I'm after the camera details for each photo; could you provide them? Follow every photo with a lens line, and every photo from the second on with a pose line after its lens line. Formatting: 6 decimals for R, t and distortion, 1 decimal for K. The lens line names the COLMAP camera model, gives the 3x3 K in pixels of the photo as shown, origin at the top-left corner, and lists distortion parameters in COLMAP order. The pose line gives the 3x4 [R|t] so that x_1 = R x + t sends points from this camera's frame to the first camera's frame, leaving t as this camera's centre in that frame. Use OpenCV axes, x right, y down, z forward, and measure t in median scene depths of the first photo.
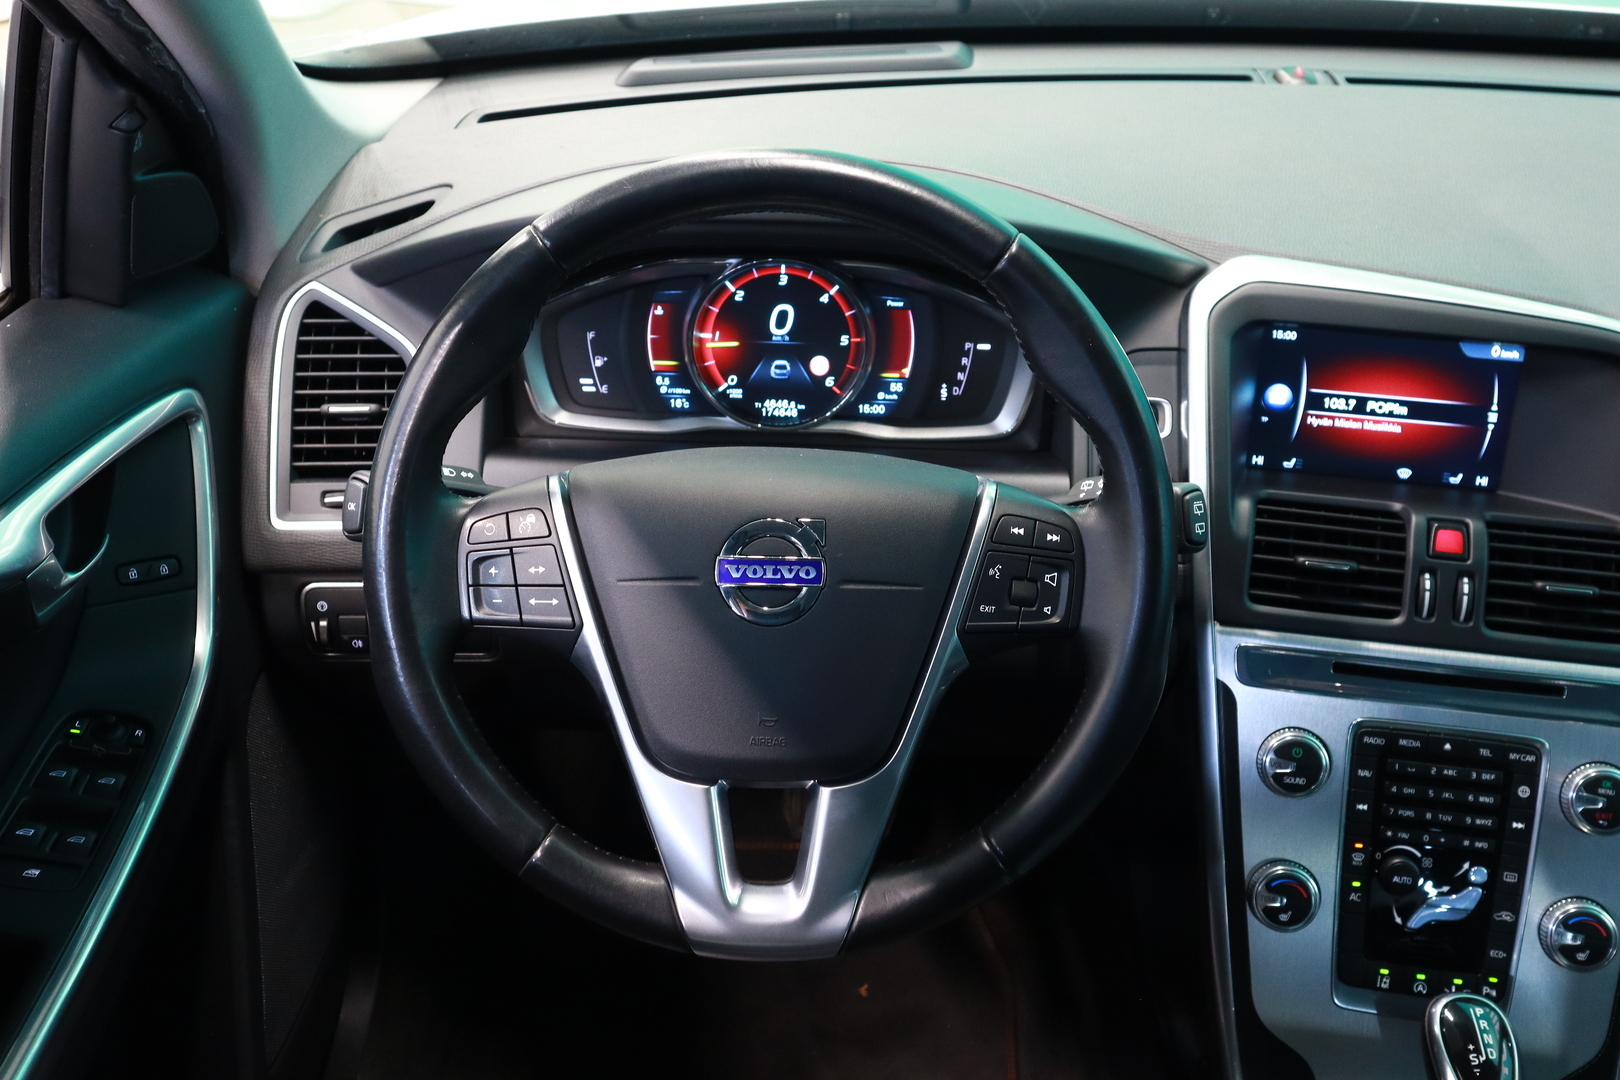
lens RADIAL K [[1704.4, 0, 814.5], [0, 1704.4, 539.5], [0, 0, 1]] dist [0.019108, 0.000000]
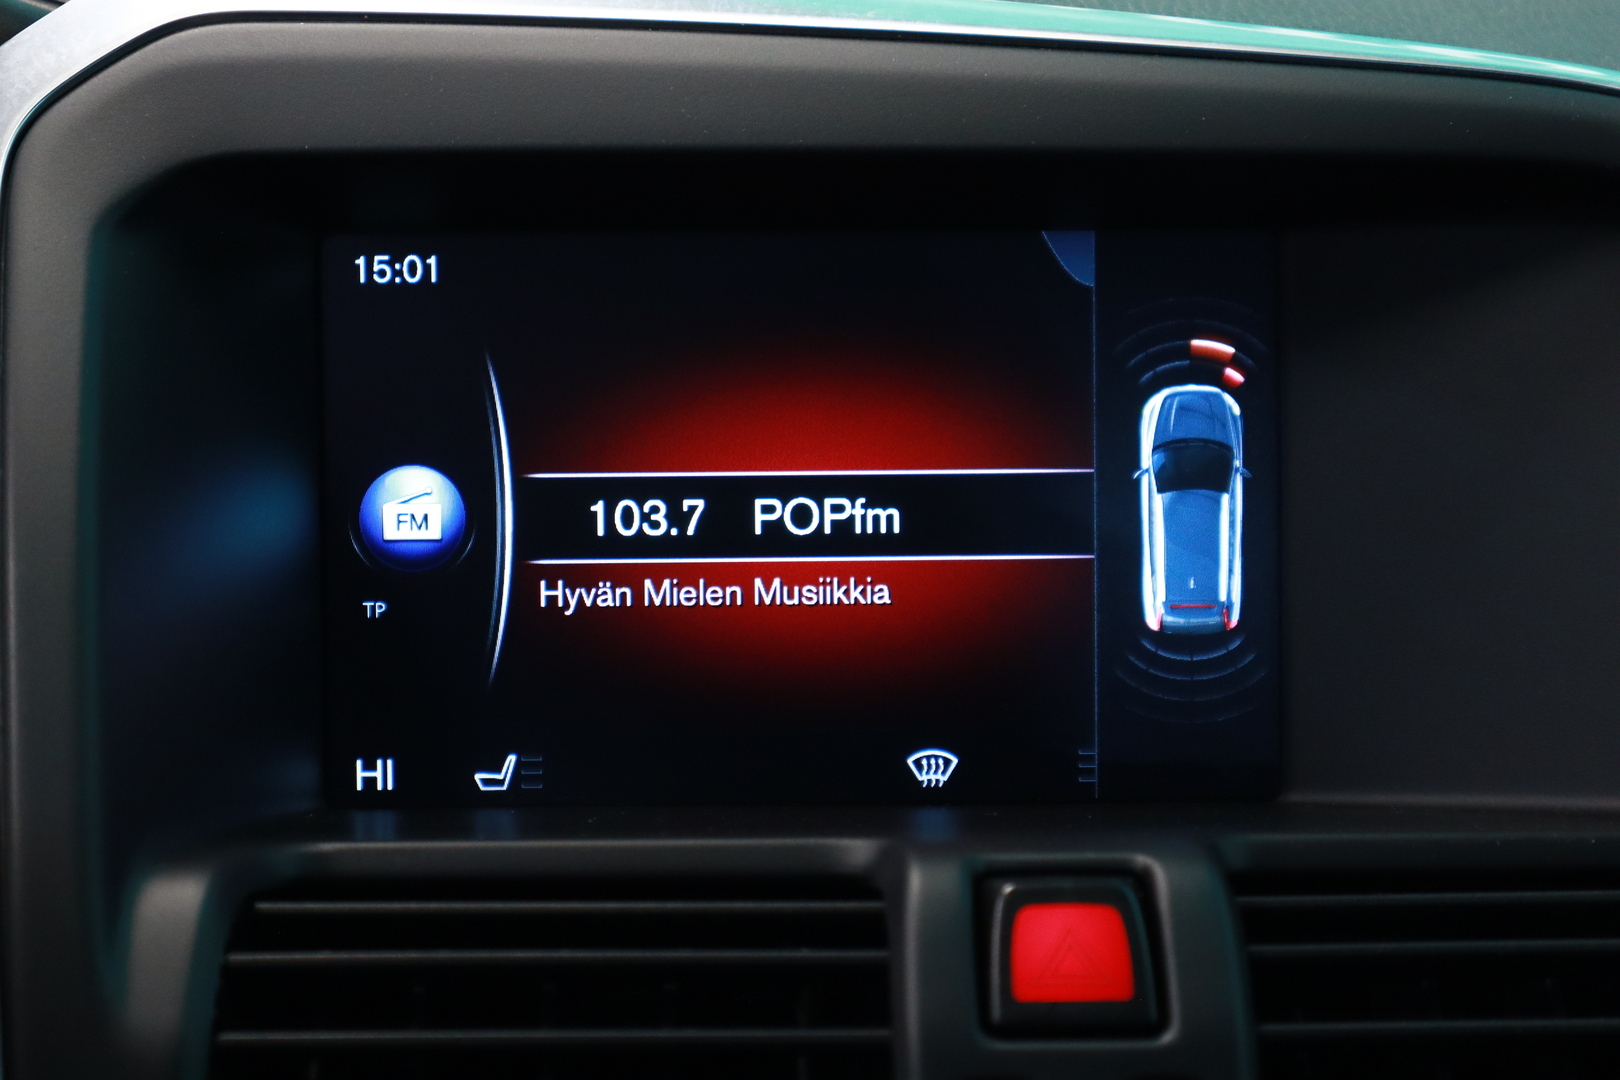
lens RADIAL K [[2838.8, 0, 814.5], [0, 2838.8, 543.9], [0, 0, 1]] dist [0.031221, 0.000000]
pose [[0.981814, -0.074160, 0.174759, 0.278202], [0.119336, 0.957022, -0.264324, 0.043661], [-0.147645, 0.280373, 0.948468, 0.640138]]
